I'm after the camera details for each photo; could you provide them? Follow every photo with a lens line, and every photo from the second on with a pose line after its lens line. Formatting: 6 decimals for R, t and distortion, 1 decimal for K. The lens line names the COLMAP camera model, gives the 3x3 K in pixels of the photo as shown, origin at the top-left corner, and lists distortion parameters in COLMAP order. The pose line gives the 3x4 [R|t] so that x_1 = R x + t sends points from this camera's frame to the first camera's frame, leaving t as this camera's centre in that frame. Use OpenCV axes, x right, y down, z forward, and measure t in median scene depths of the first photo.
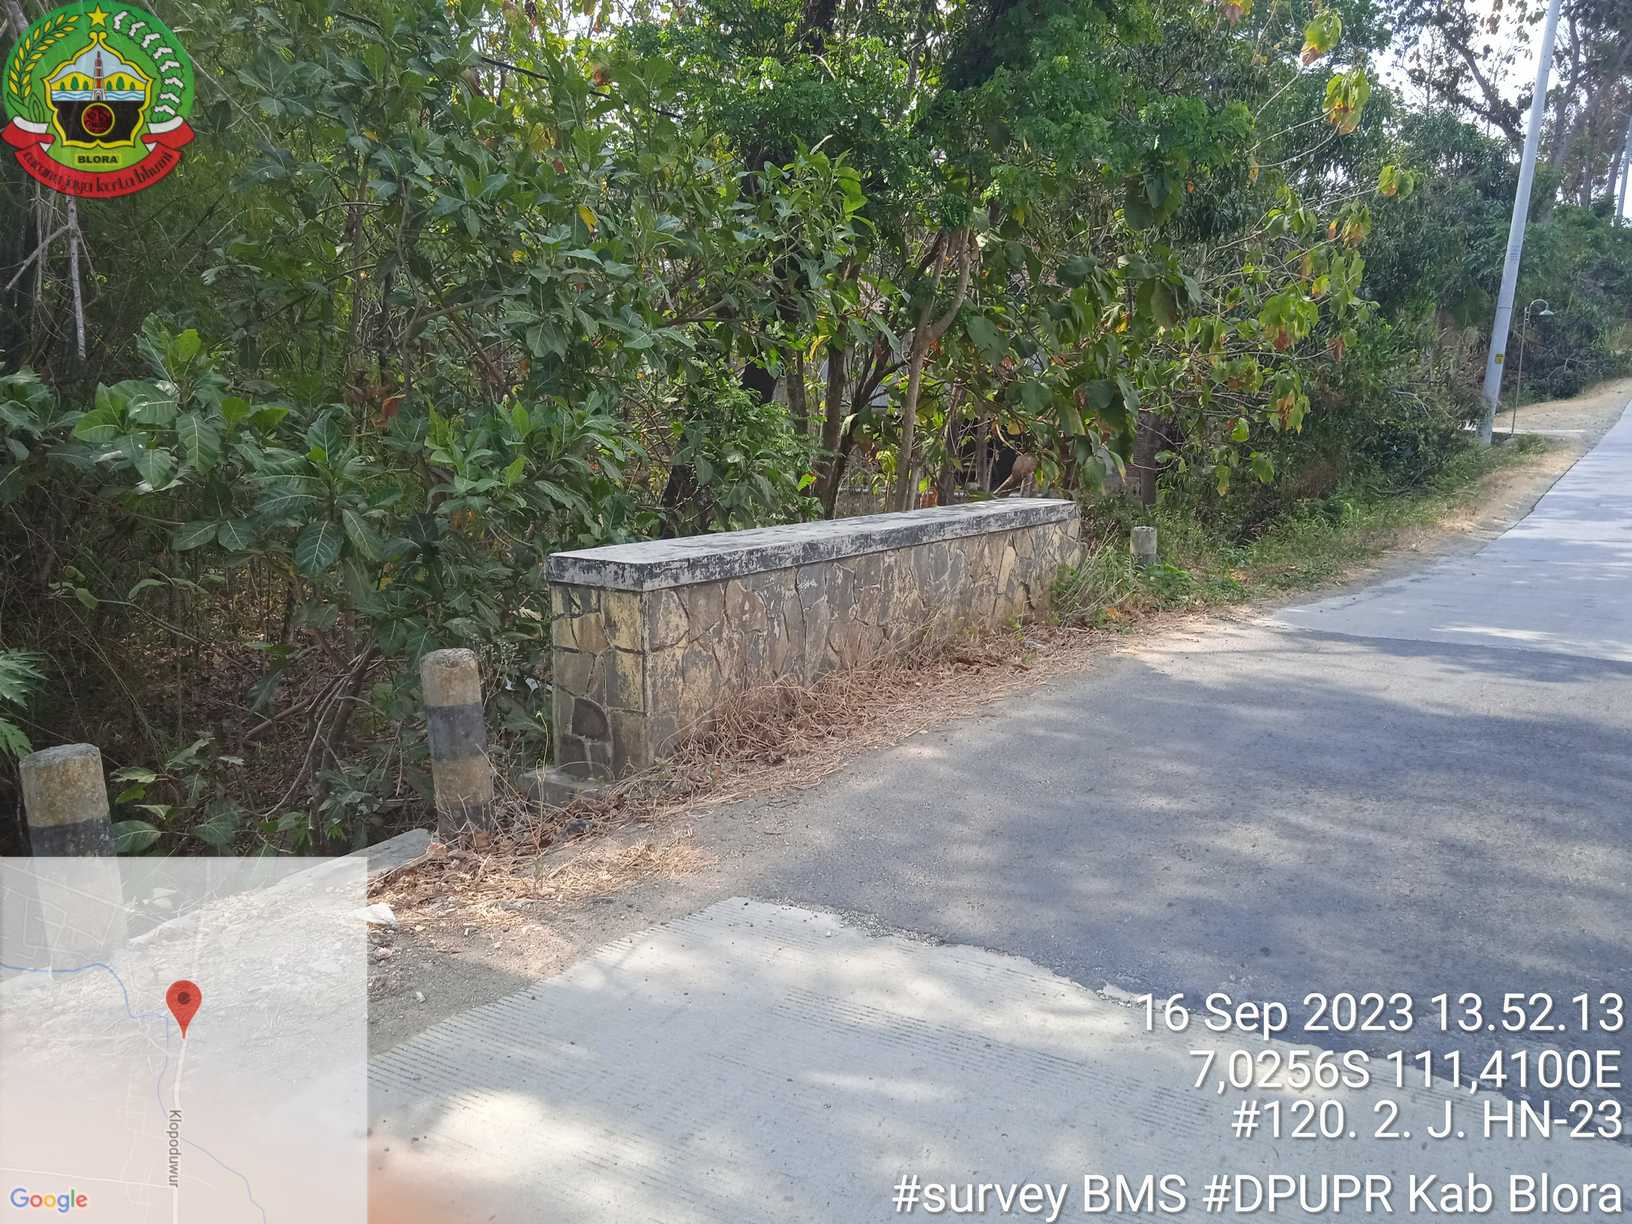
lens RADIAL K [[1302.5, 0, 823.4], [0, 1302.5, 623.7], [0, 0, 1]] dist [0.049630, -0.045924]
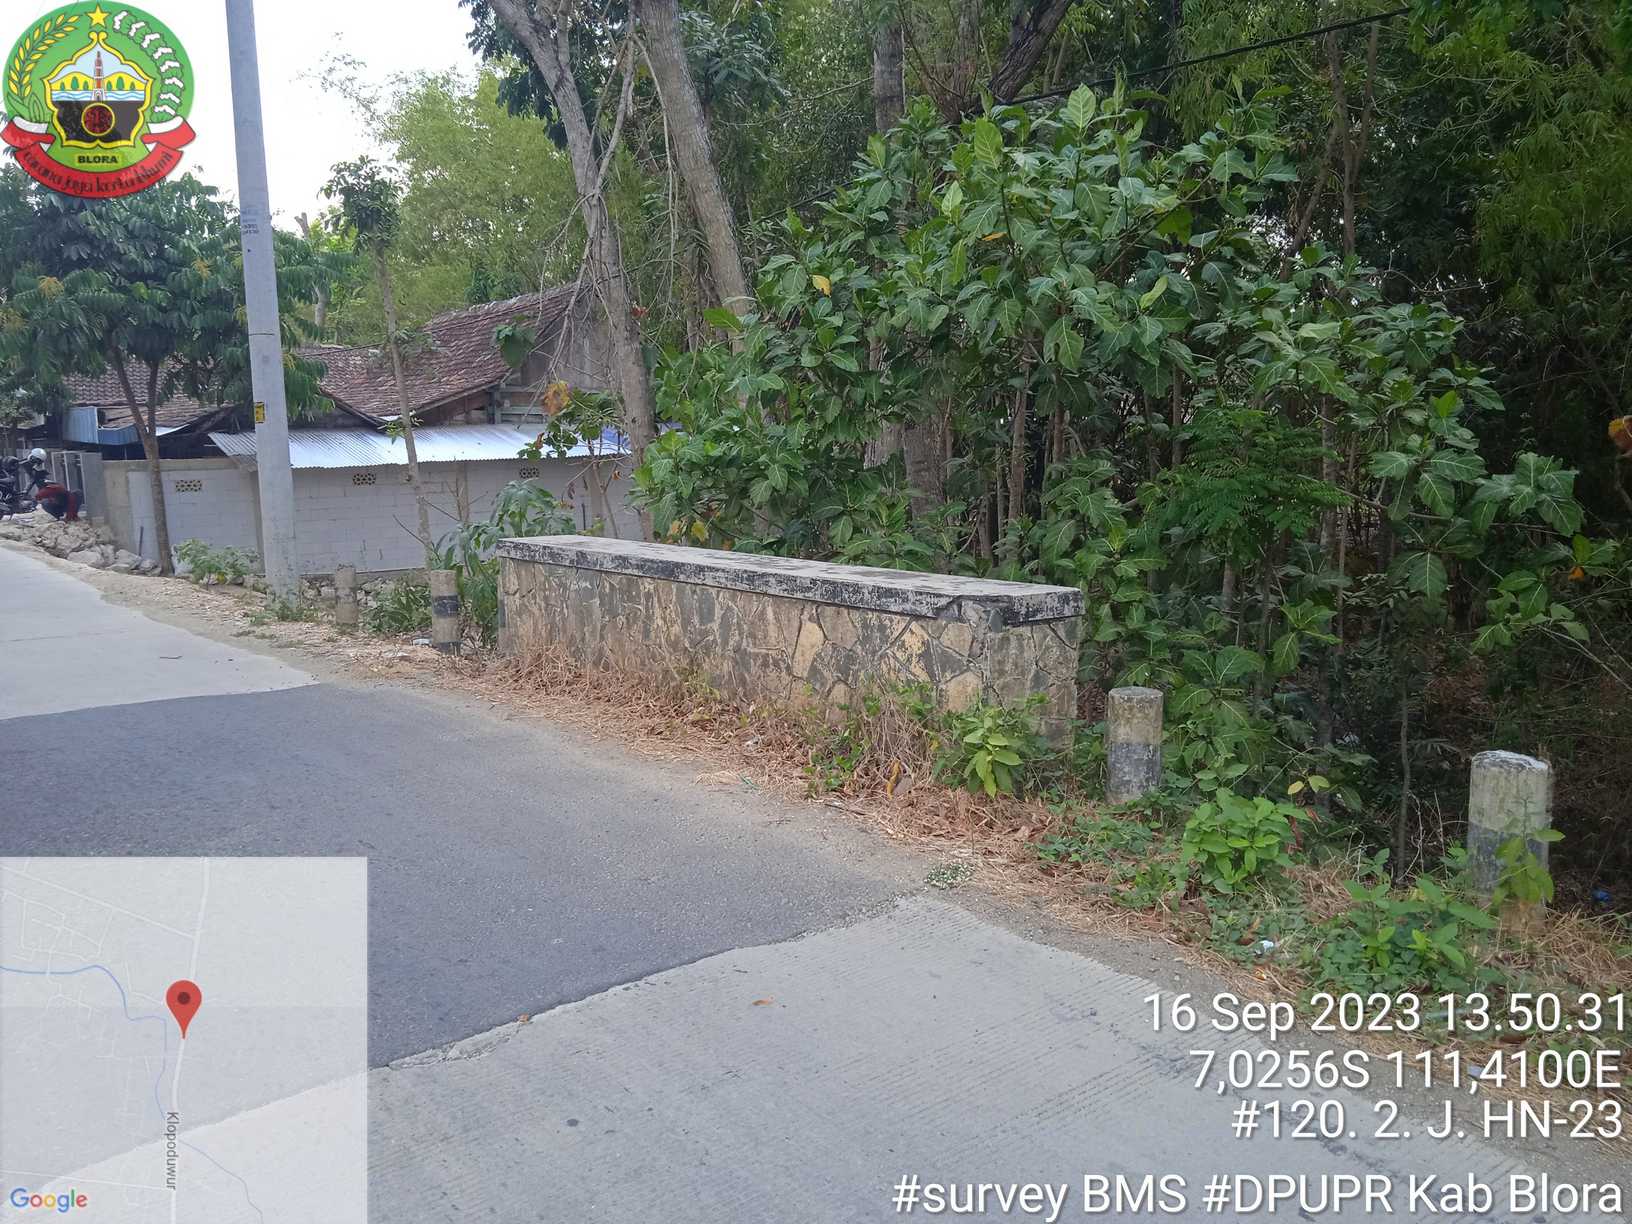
lens RADIAL K [[1352.4, 0, 814.2], [0, 1352.4, 621.2], [0, 0, 1]] dist [0.027701, -0.013010]
pose [[-0.315764, 0.130600, -0.939807, 0.902436], [-0.141463, 0.972932, 0.182733, -0.208179], [0.938233, 0.190648, -0.288742, 1.239500]]
